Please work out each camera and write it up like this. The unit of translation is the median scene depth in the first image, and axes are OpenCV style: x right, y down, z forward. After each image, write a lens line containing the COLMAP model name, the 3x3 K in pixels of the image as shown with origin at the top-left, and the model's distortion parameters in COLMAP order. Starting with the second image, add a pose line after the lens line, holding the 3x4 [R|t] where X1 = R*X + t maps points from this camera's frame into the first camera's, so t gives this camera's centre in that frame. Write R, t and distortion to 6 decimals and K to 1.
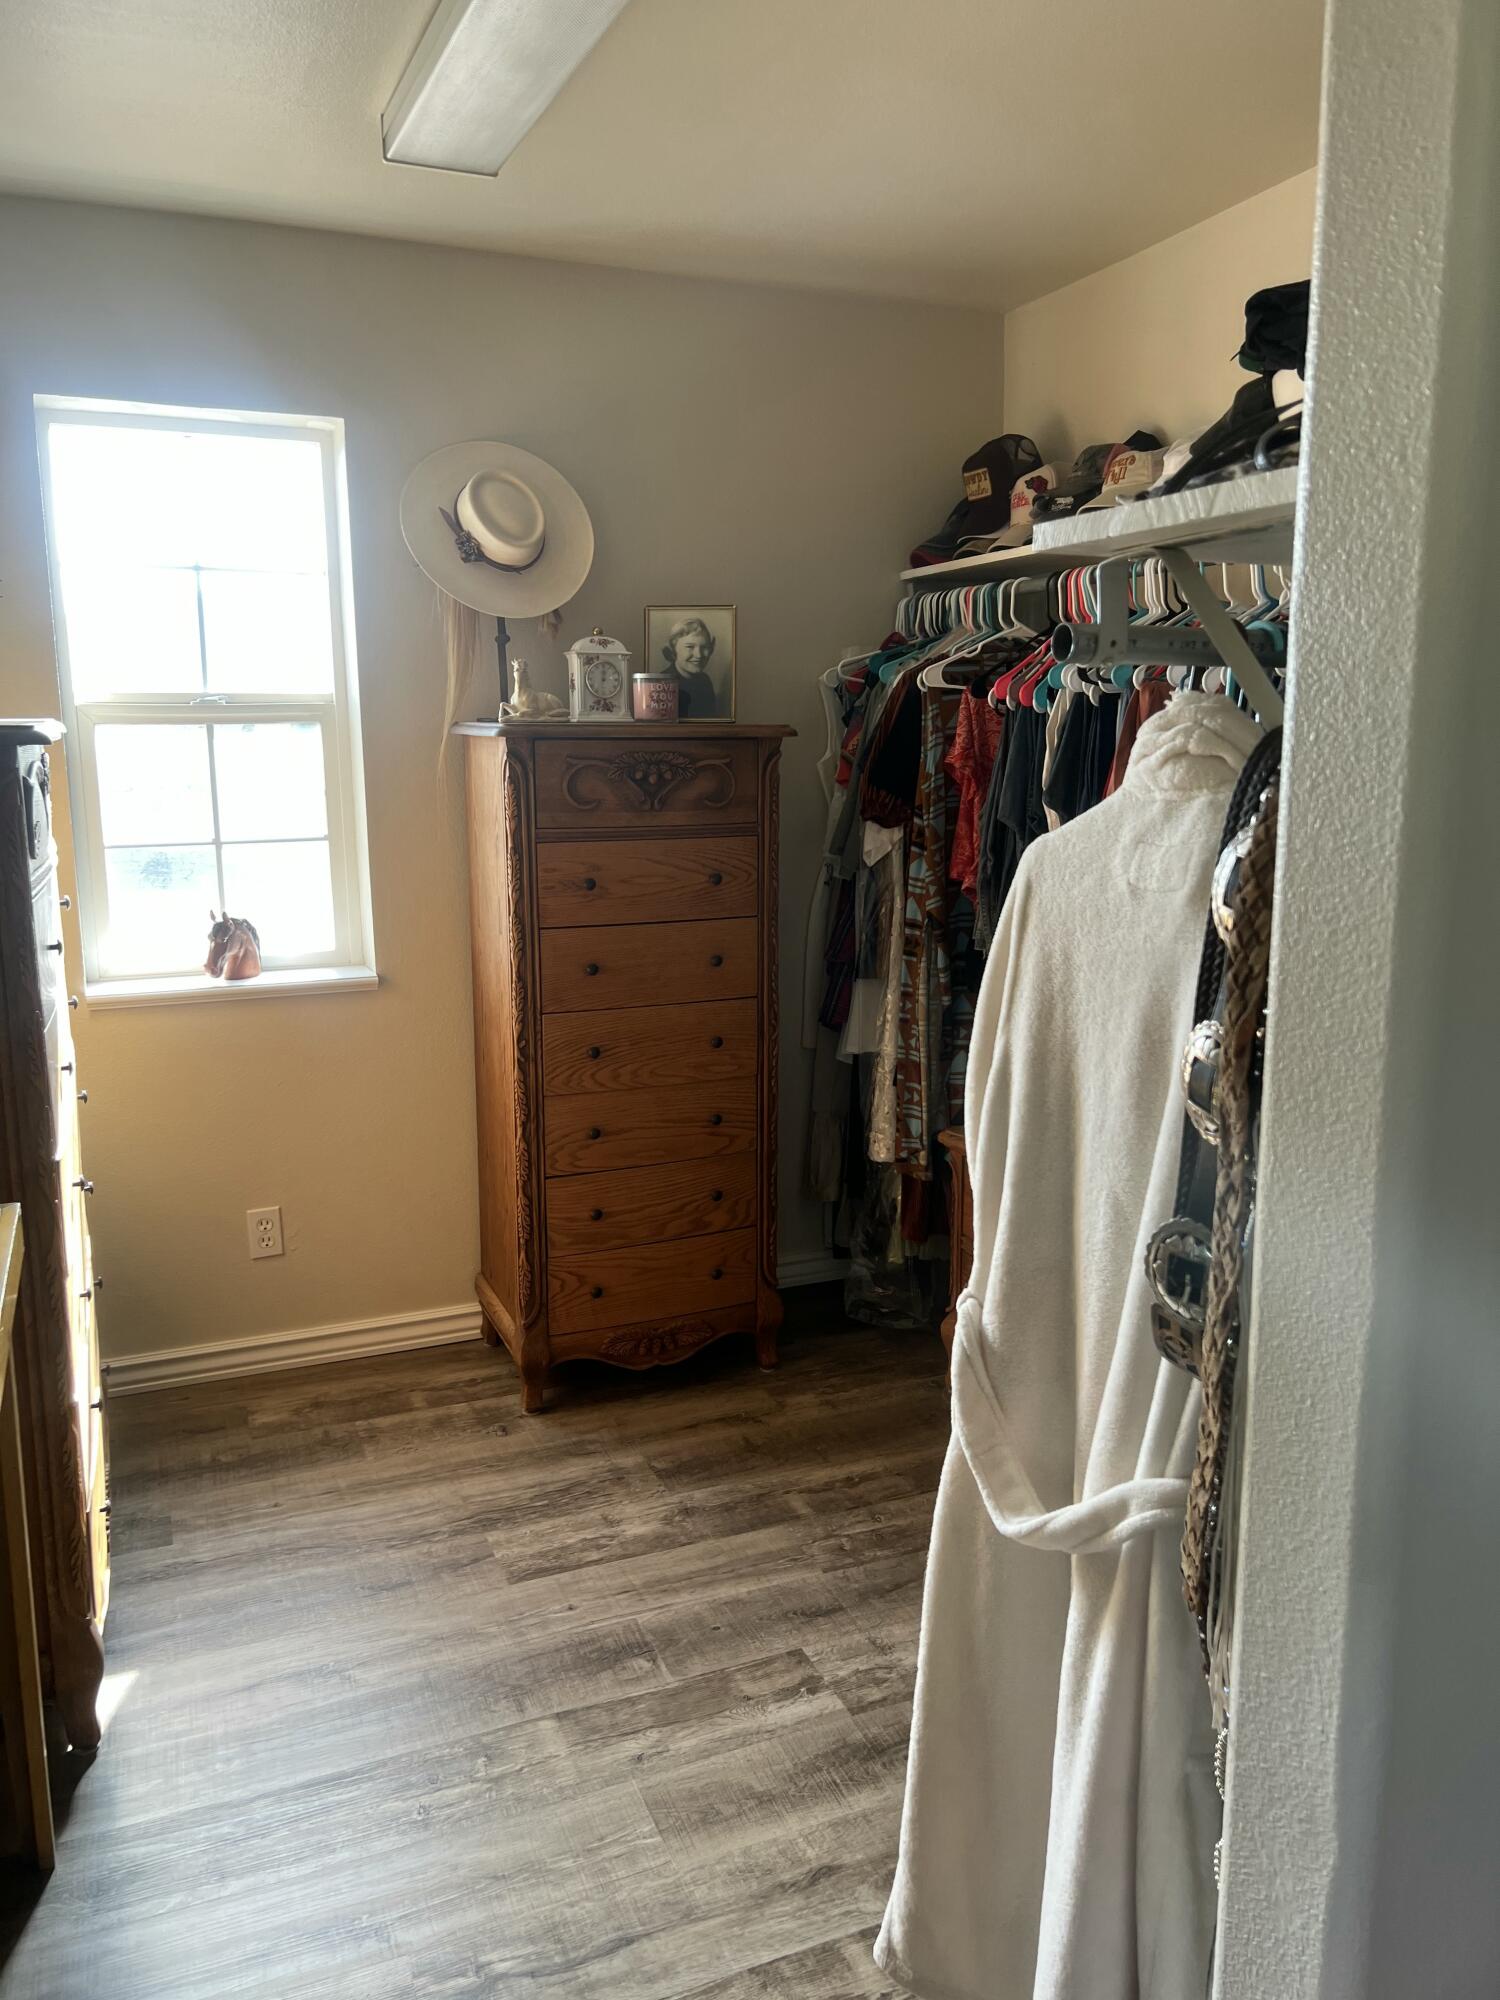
lens RADIAL K [[1509.6, 0, 763.5], [0, 1509.6, 1015.7], [0, 0, 1]] dist [0.079078, 0.000055]
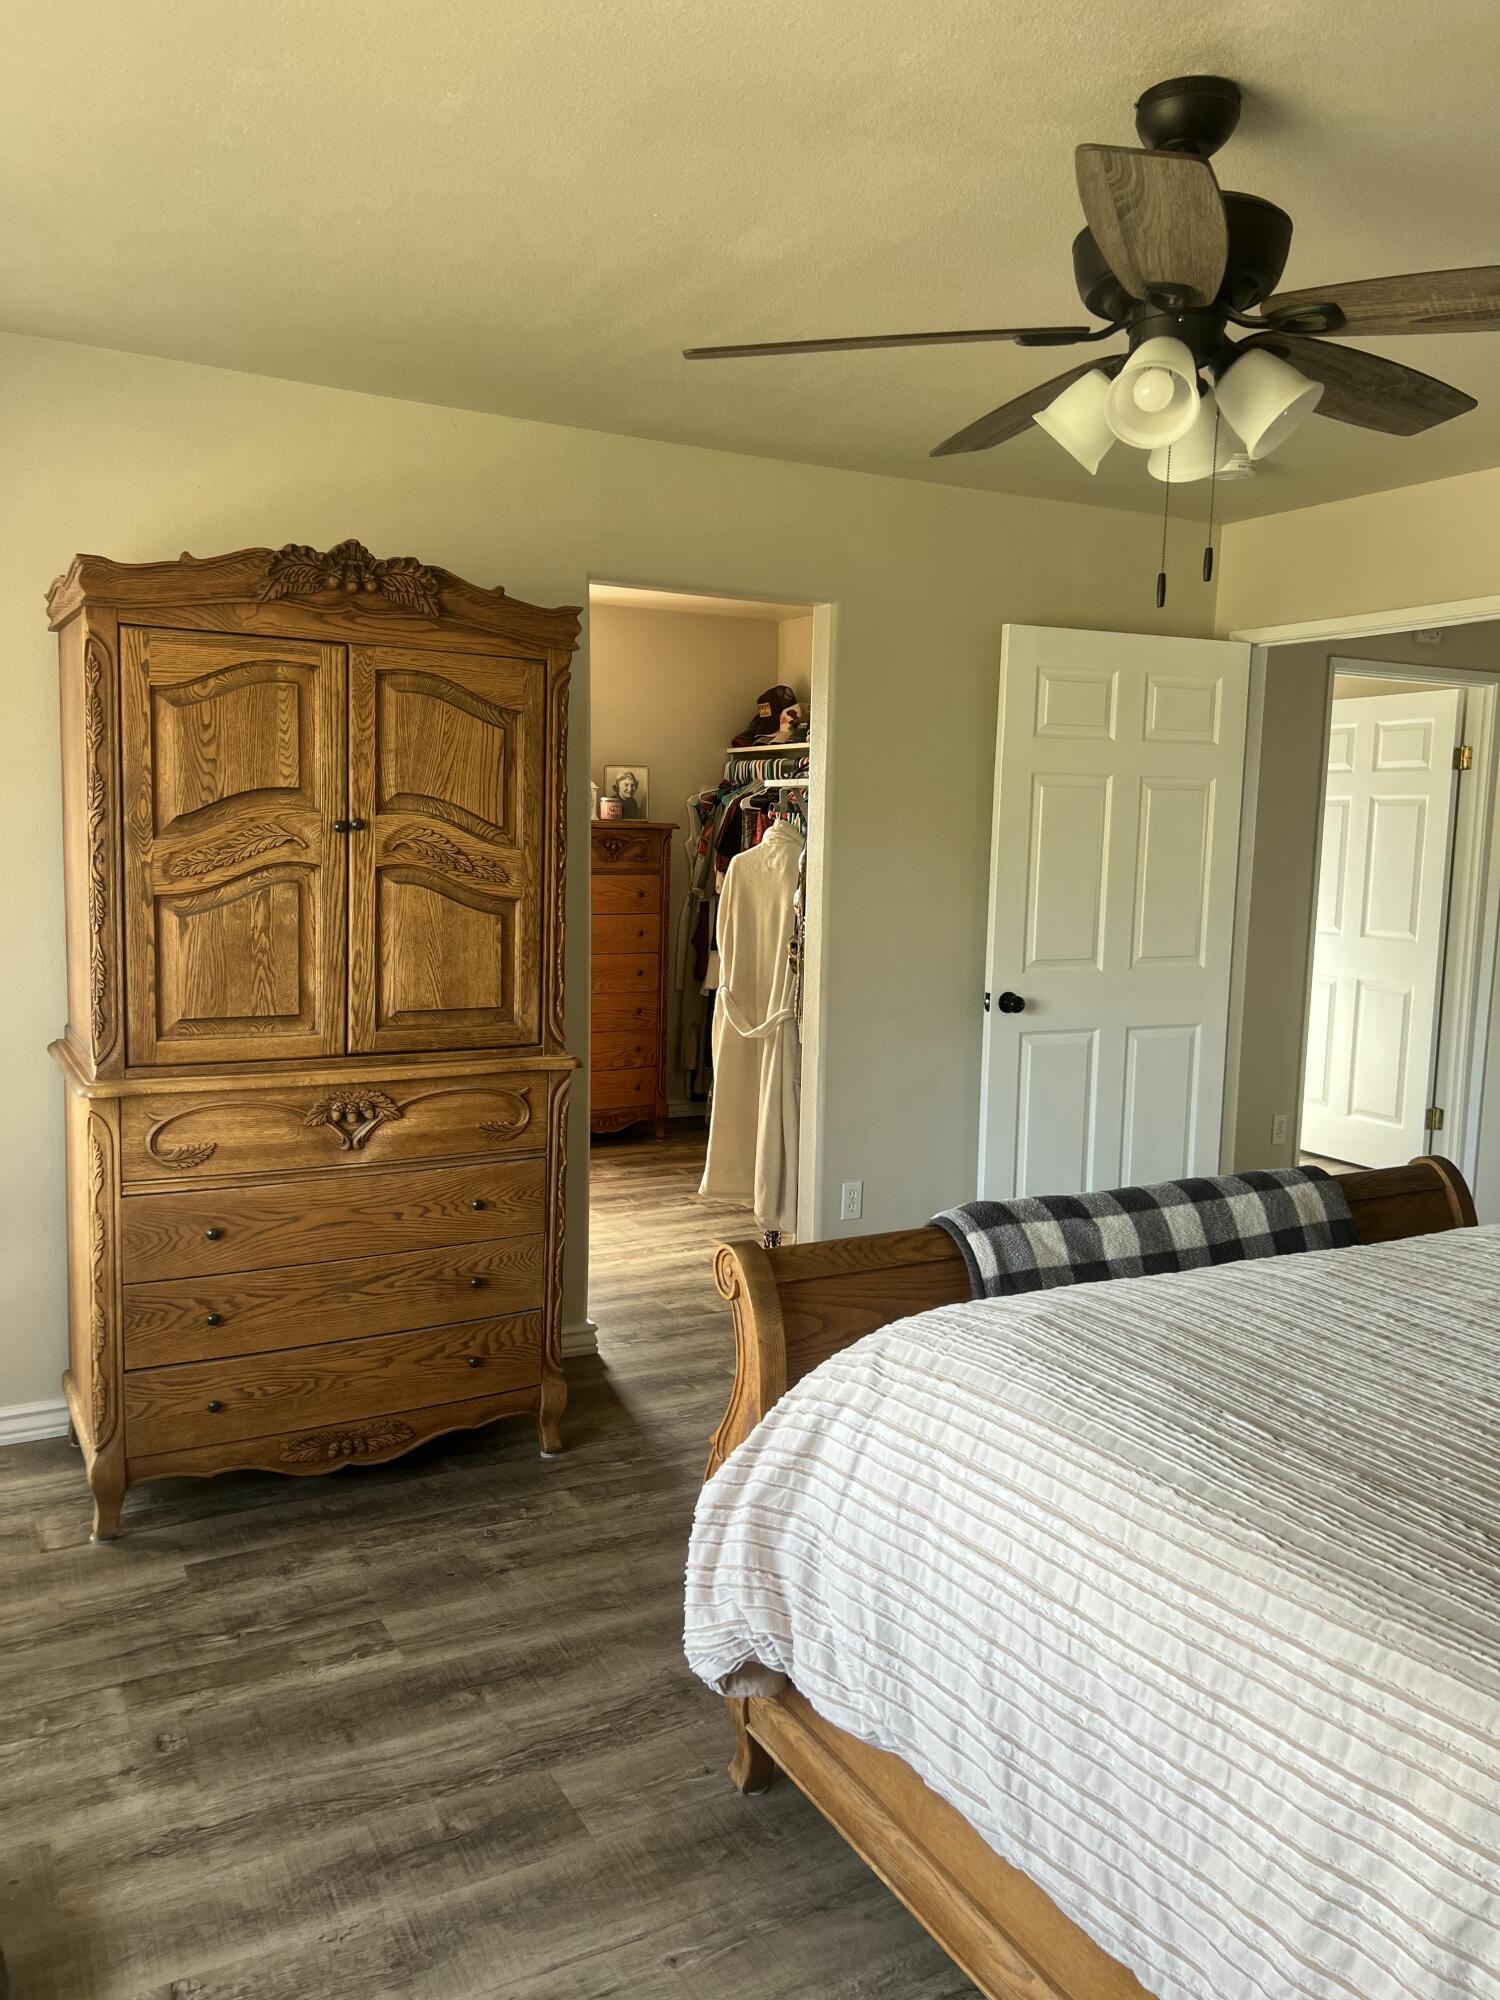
lens RADIAL K [[1509.6, 0, 751.3], [0, 1509.6, 990.1], [0, 0, 1]] dist [0.079078, 0.000055]
pose [[0.993381, 0.011608, 0.114280, -0.111424], [-0.002779, 0.997018, -0.077117, 0.193655], [-0.114834, 0.076289, 0.990451, -1.037928]]
